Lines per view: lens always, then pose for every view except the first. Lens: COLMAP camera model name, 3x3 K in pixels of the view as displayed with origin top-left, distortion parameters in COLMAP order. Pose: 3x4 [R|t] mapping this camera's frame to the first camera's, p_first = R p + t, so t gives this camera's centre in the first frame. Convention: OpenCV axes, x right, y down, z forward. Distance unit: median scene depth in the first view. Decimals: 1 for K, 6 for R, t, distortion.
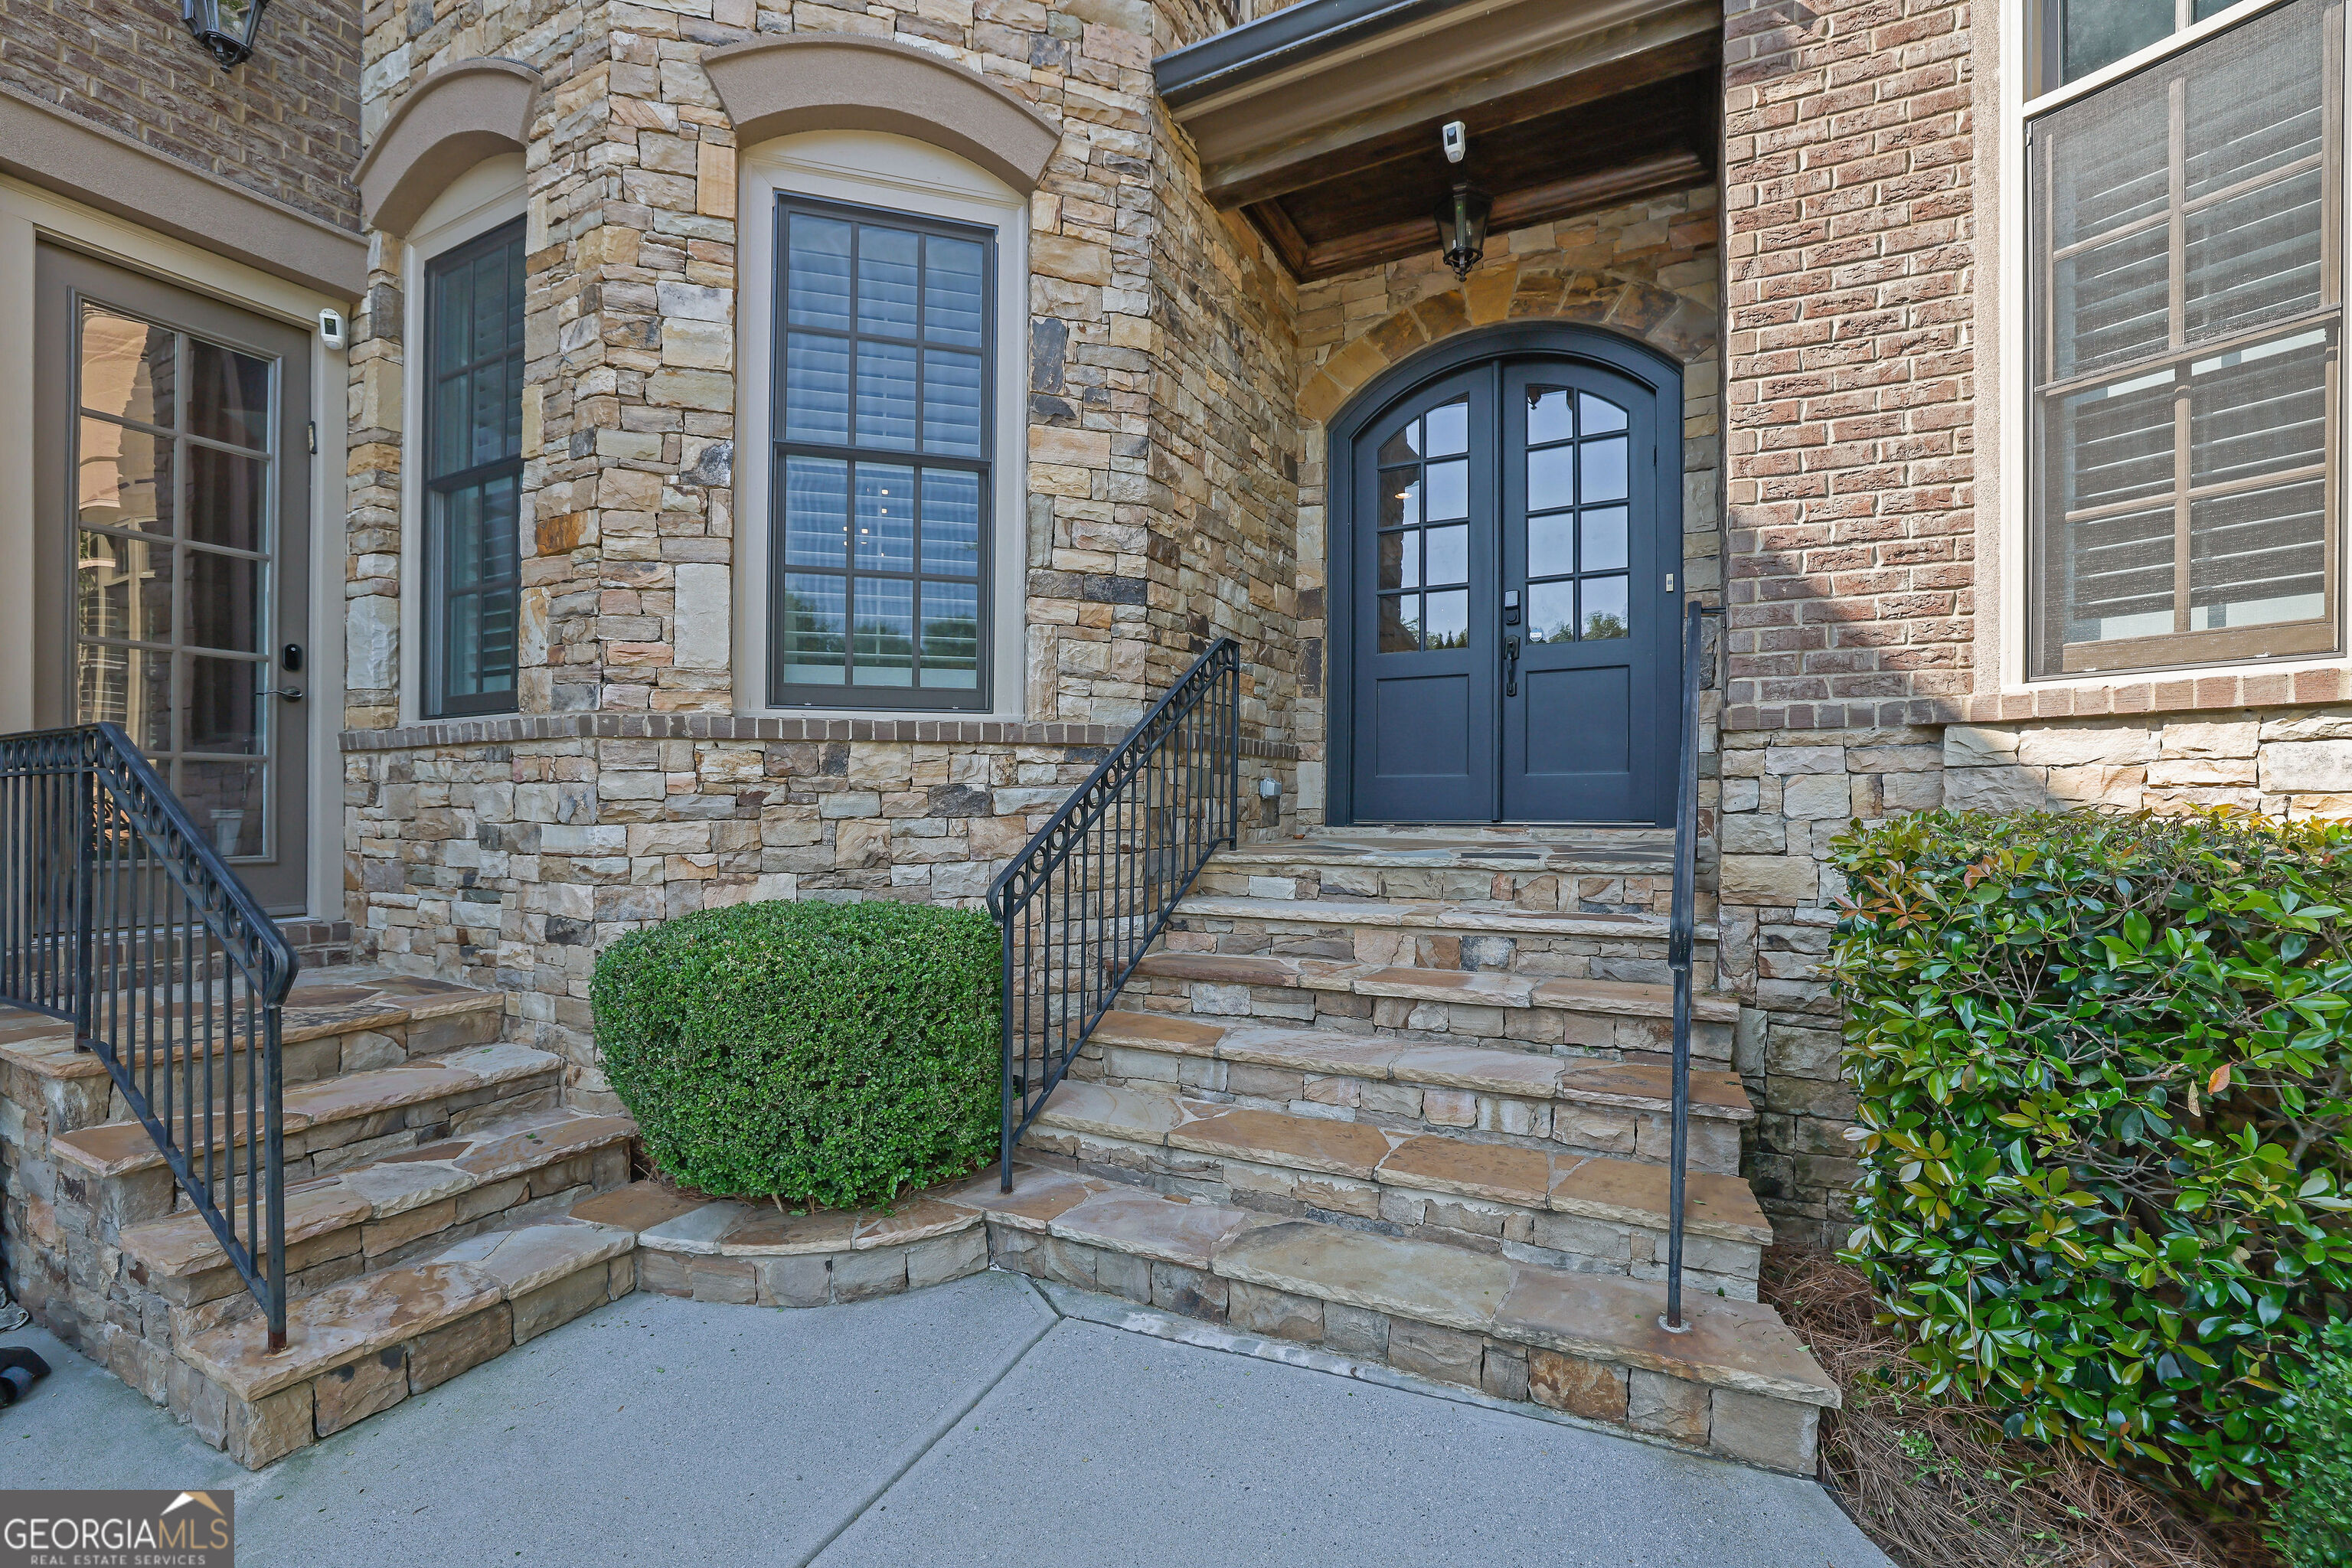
lens RADIAL K [[998.3, 0, 1176.0], [0, 998.3, 784.0], [0, 0, 1]] dist [-0.020640, -0.000052]
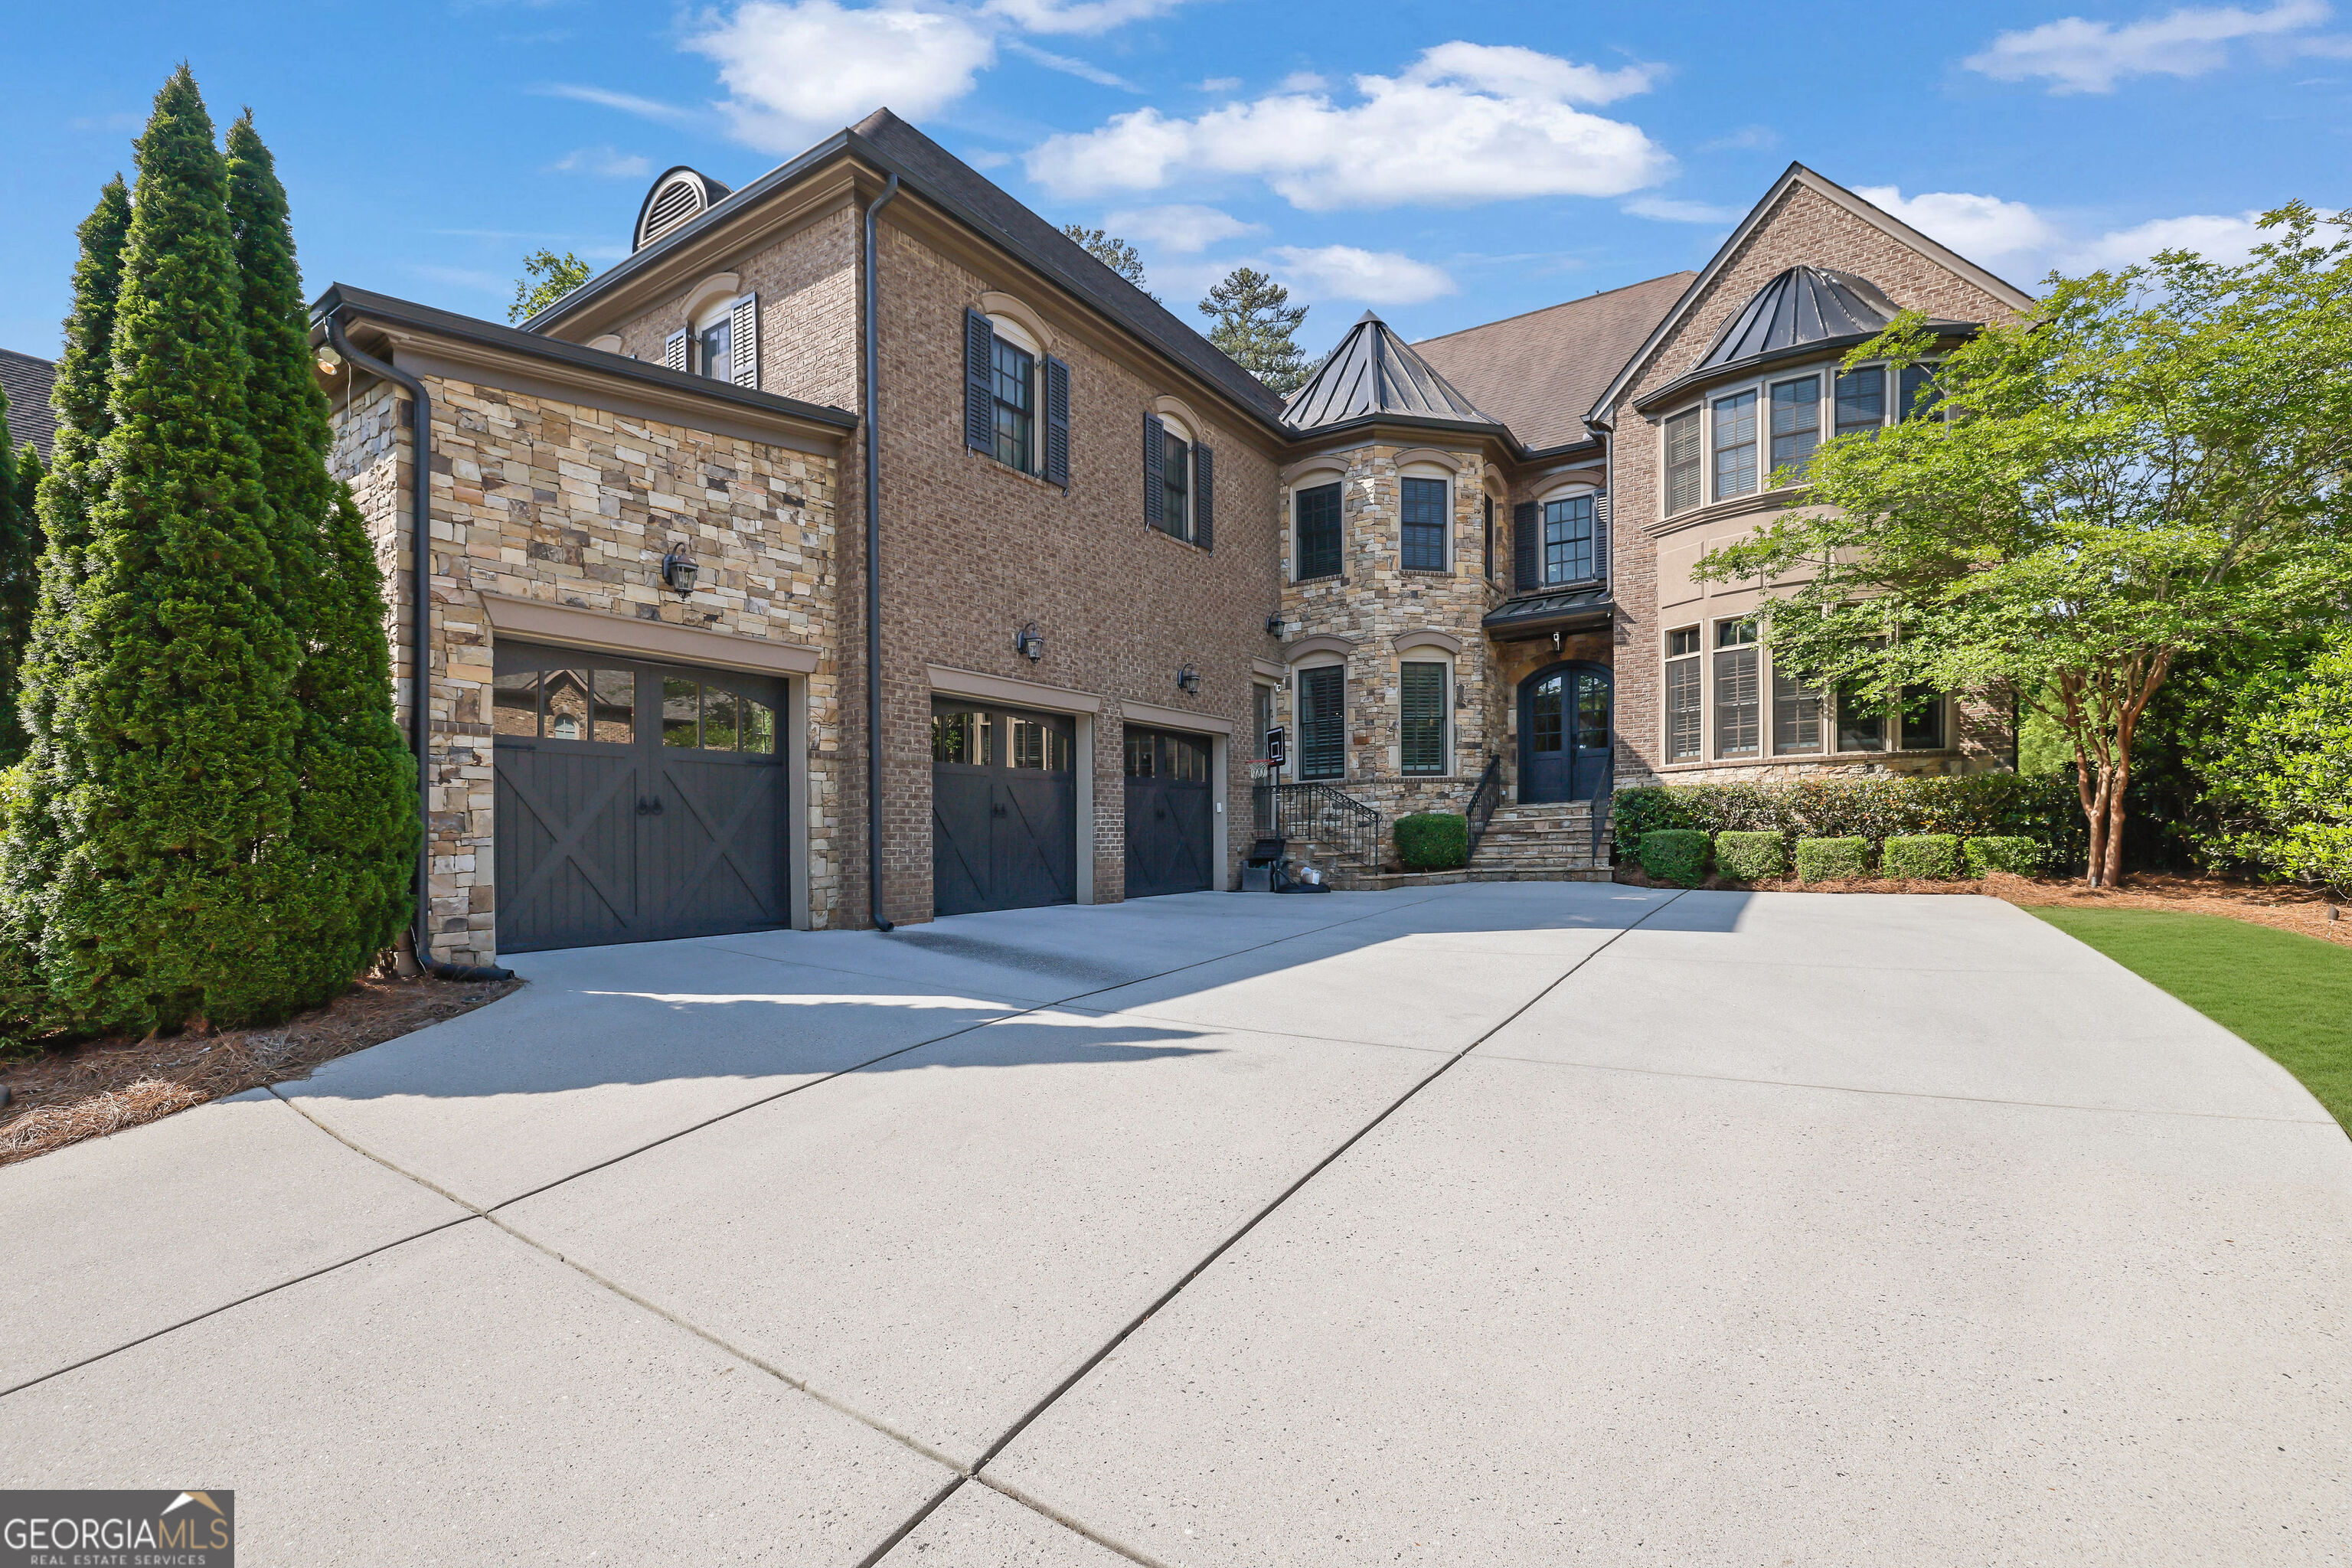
lens RADIAL K [[1020.6, 0, 1129.6], [0, 1020.6, 858.1], [0, 0, 1]] dist [-0.000036, -0.000002]
pose [[0.992134, -0.021671, -0.123294, -1.032305], [0.025323, 0.999283, 0.028132, 0.131803], [0.122596, -0.031033, 0.991971, -3.656477]]
